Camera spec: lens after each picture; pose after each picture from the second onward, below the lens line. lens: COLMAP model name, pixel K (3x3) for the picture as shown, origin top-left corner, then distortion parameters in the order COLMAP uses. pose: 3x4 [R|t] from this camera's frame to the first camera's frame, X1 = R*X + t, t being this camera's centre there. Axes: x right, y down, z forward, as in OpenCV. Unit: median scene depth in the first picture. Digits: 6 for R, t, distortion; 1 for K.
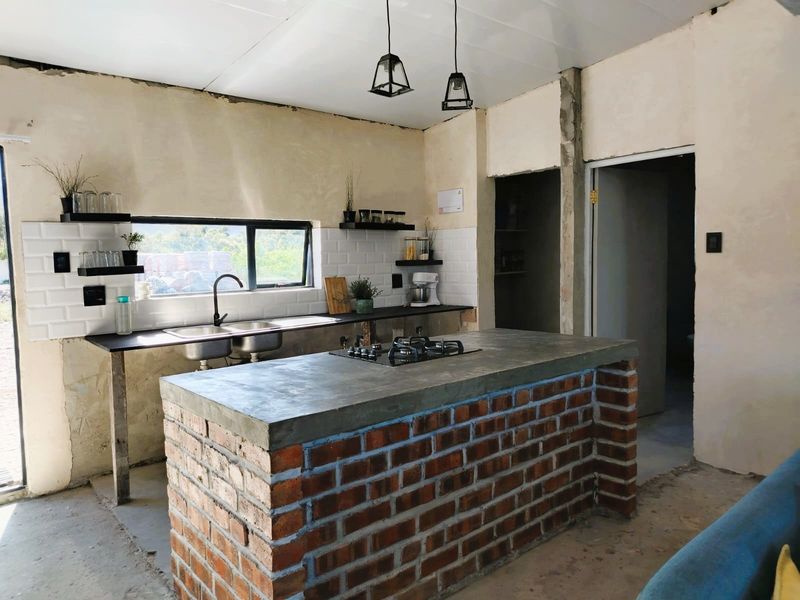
lens RADIAL K [[555.0, 0, 400.0], [0, 555.0, 300.0], [0, 0, 1]] dist [0.088122, -0.121546]
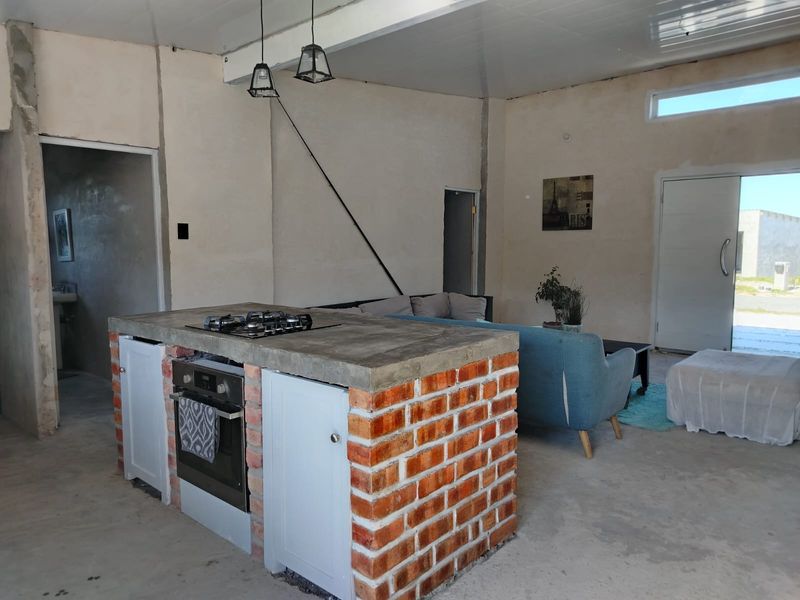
lens RADIAL K [[555.0, 0, 400.0], [0, 555.0, 300.0], [0, 0, 1]] dist [0.088122, -0.121546]
pose [[-0.146444, -0.069307, 0.986788, -0.709332], [0.083072, 0.993157, 0.082082, -0.009640], [-0.985725, 0.093995, -0.139684, 0.640033]]
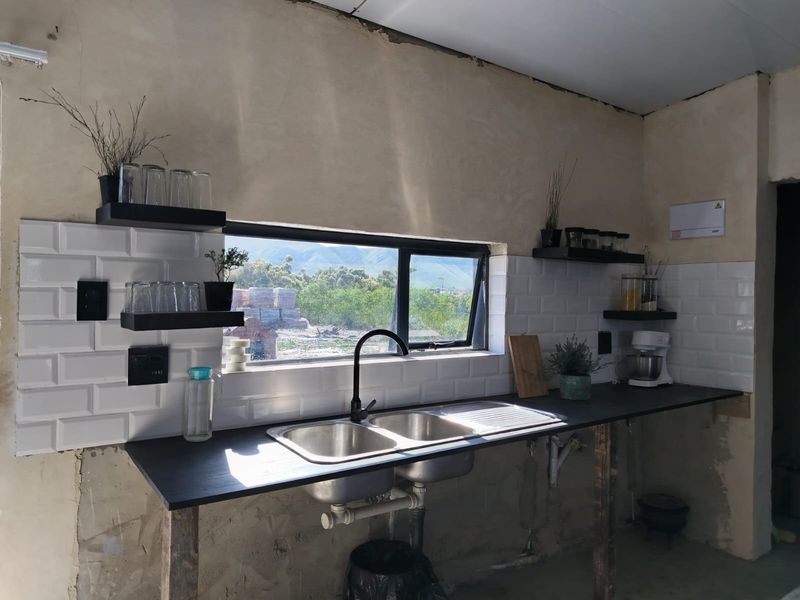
lens RADIAL K [[555.0, 0, 400.0], [0, 555.0, 300.0], [0, 0, 1]] dist [0.088122, -0.121546]
pose [[0.994956, 0.033207, -0.094654, -0.241281], [-0.040124, 0.996587, -0.072137, -0.036911], [0.091936, 0.075571, 0.992893, 0.458023]]
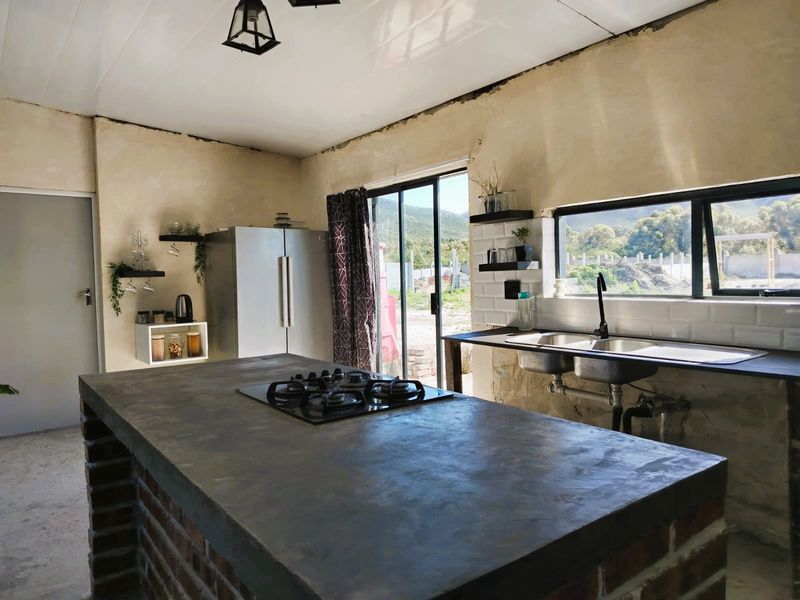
lens RADIAL K [[560.3, 0, 400.0], [0, 560.3, 300.0], [0, 0, 1]] dist [0.089222, -0.143038]
pose [[-0.062923, 0.075133, -0.995186, 0.489482], [-0.049023, 0.995726, 0.078273, -0.056750], [0.996814, 0.053713, -0.058971, 0.790726]]
